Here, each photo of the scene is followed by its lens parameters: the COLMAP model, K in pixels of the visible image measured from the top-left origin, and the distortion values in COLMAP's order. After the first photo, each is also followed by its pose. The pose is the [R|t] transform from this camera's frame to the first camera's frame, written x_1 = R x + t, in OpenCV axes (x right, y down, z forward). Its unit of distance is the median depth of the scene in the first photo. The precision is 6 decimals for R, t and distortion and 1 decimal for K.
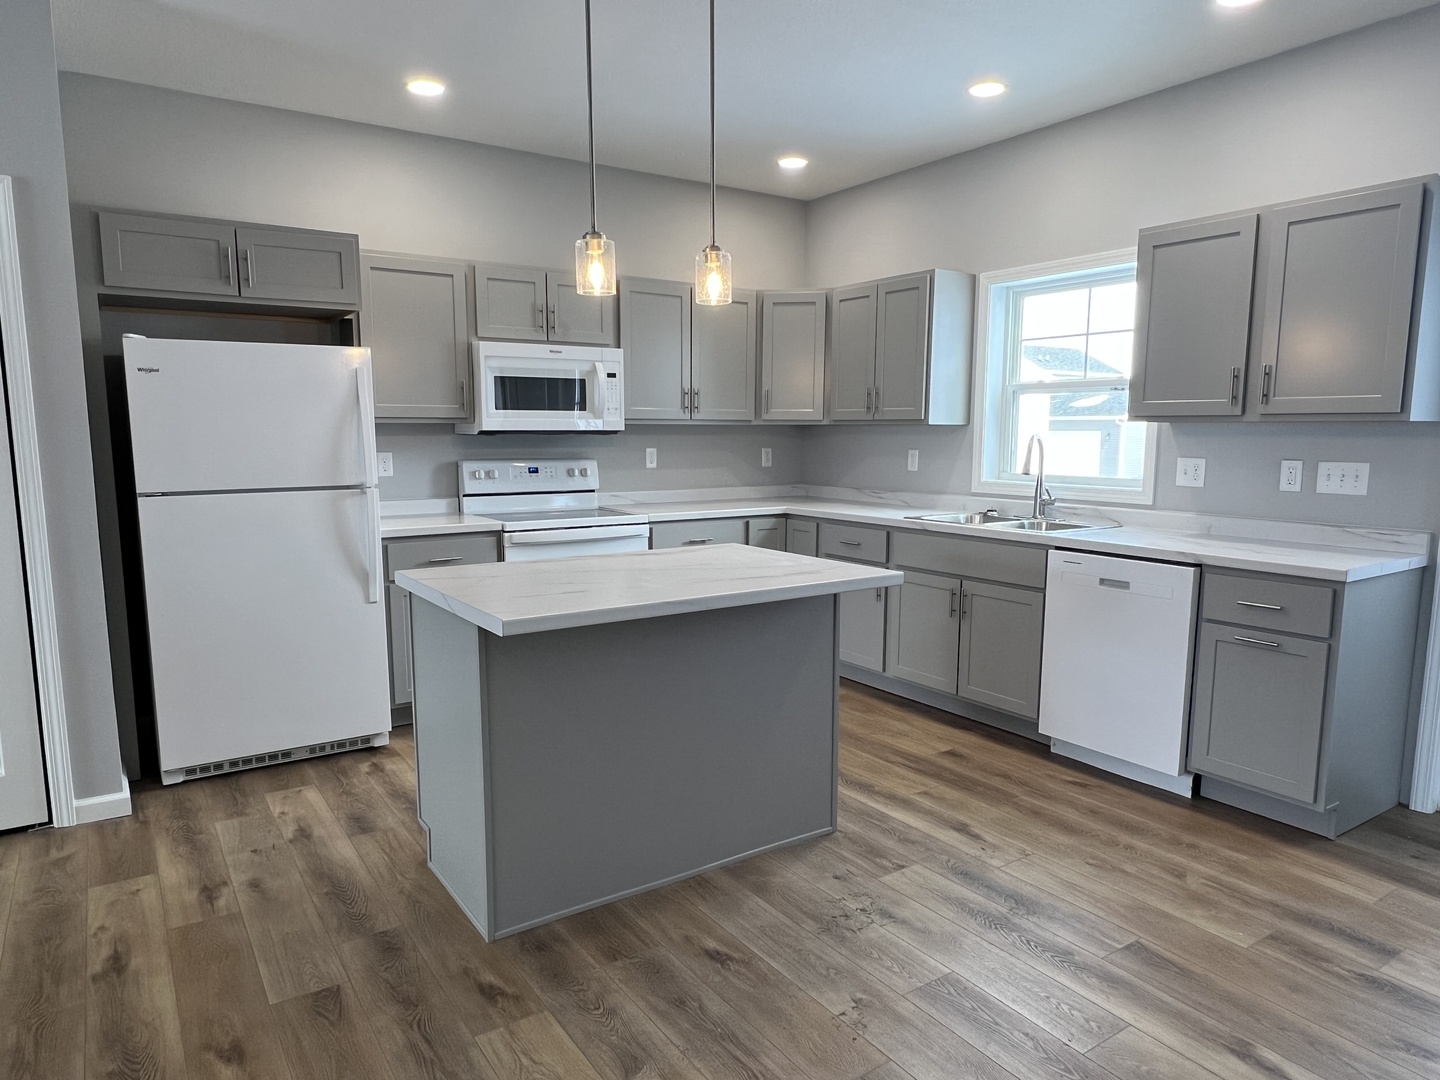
lens RADIAL K [[928.8, 0, 720.2], [0, 928.8, 548.1], [0, 0, 1]] dist [0.000030, -0.000289]
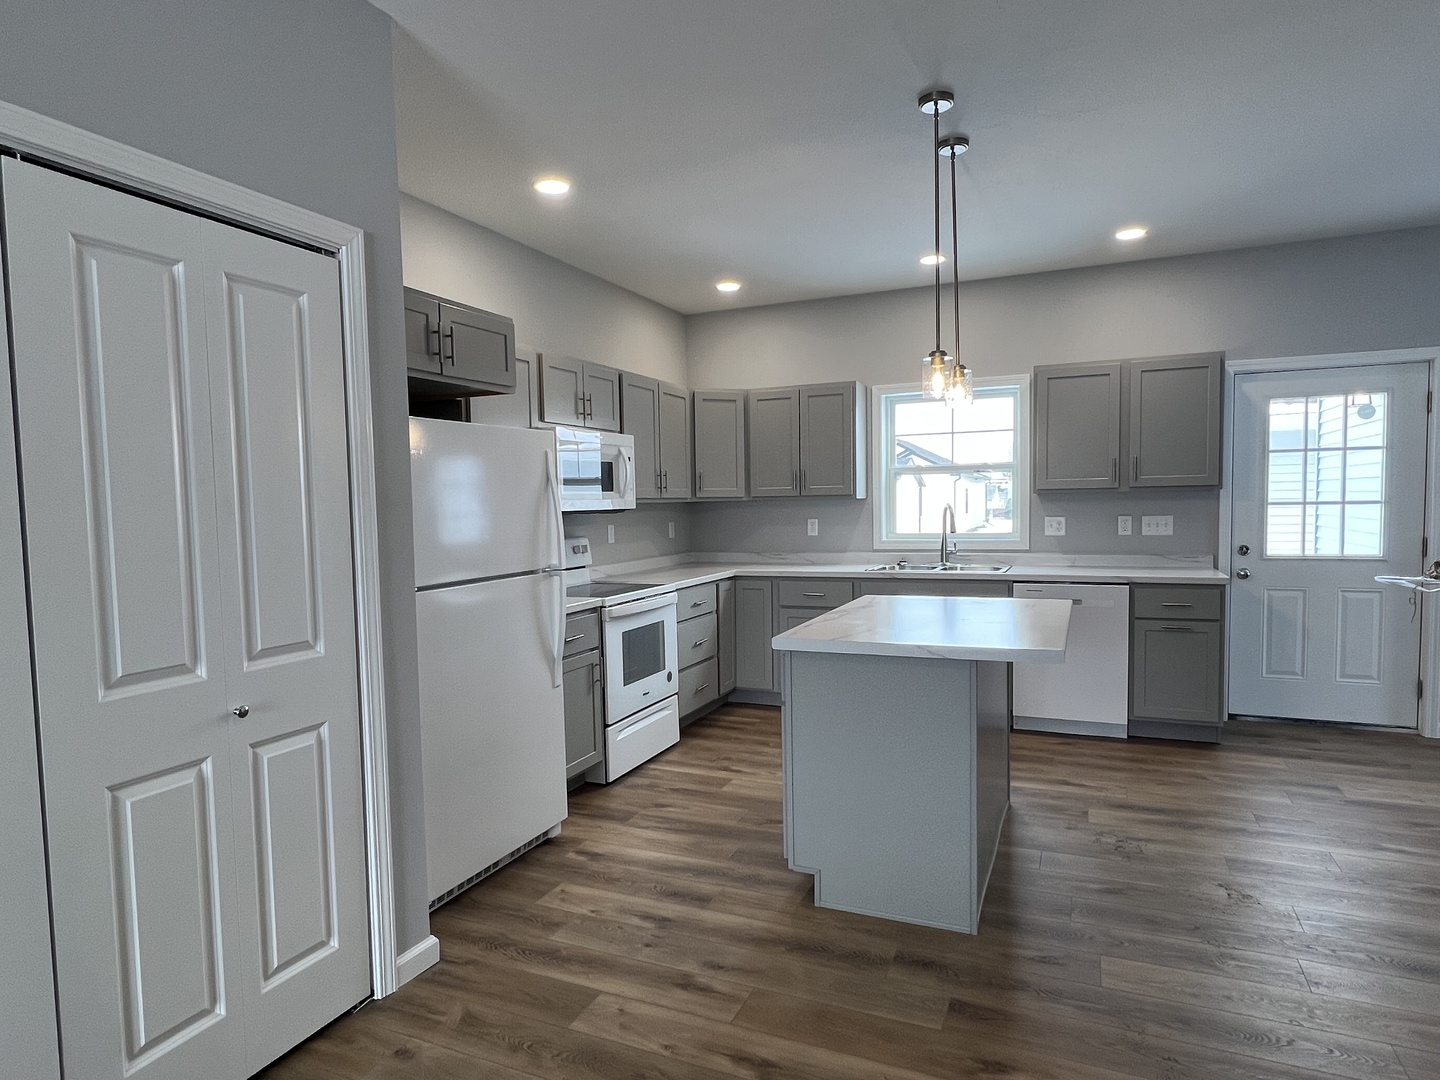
lens RADIAL K [[842.6, 0, 722.6], [0, 842.6, 547.1], [0, 0, 1]] dist [0.002323, 0.000127]
pose [[0.843822, -0.048634, 0.534415, -0.809610], [0.090427, 0.994530, -0.052274, -0.030428], [-0.528950, 0.092435, 0.843604, 0.164735]]
